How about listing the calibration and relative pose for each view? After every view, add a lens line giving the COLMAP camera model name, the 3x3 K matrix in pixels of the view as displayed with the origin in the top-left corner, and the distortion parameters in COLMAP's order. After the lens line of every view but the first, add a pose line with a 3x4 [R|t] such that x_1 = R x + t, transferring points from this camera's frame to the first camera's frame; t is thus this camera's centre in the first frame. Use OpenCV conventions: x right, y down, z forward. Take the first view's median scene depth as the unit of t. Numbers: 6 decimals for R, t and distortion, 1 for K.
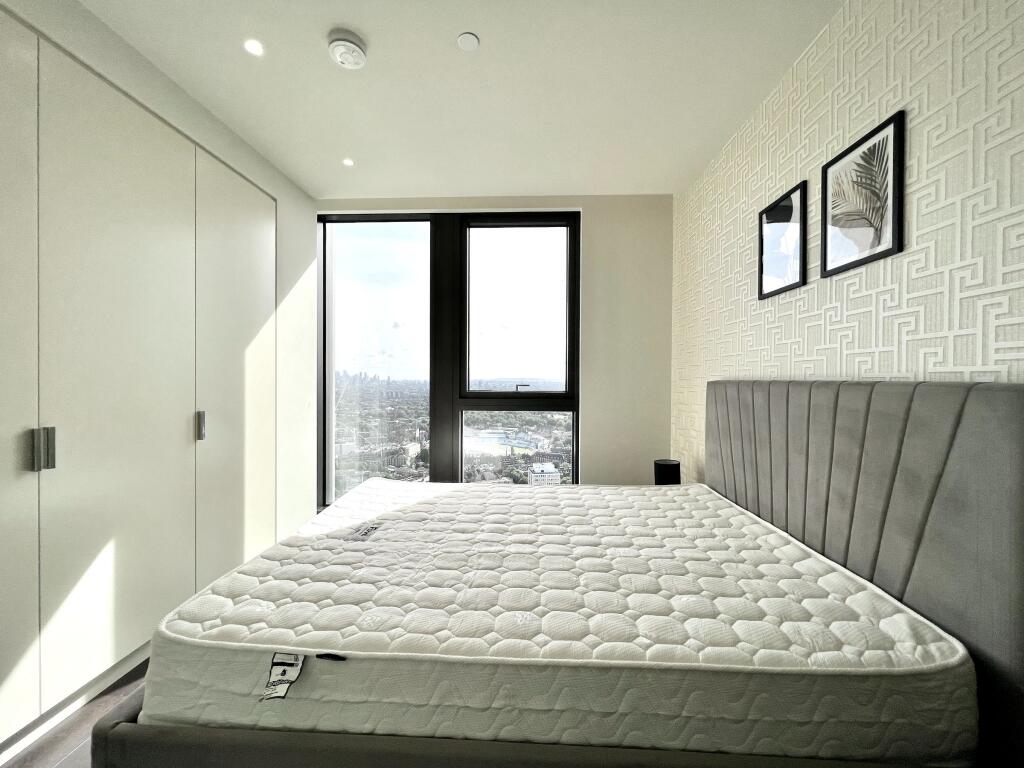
lens RADIAL K [[411.1, 0, 507.6], [0, 411.1, 381.1], [0, 0, 1]] dist [0.001645, 0.000556]
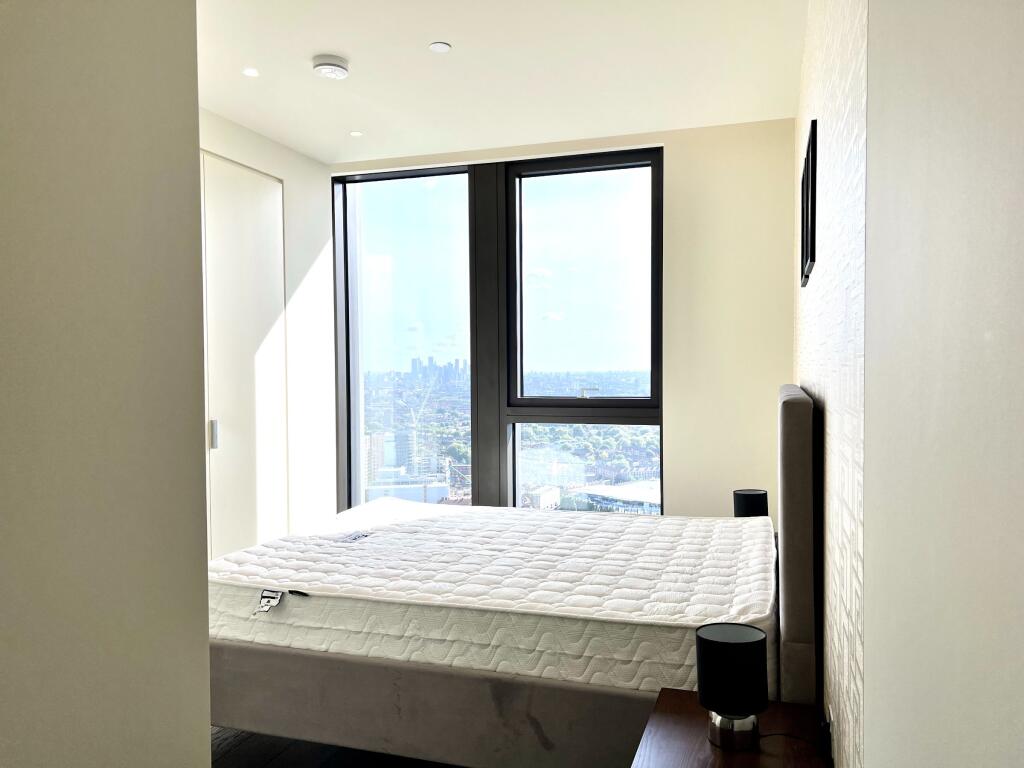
lens RADIAL K [[762.7, 0, 512.0], [0, 762.7, 384.0], [0, 0, 1]] dist [0.061525, -0.002254]
pose [[0.964725, -0.009344, -0.263093, 0.754910], [0.013135, 0.999834, 0.012652, -0.051082], [0.262931, -0.015662, 0.964688, -1.034003]]
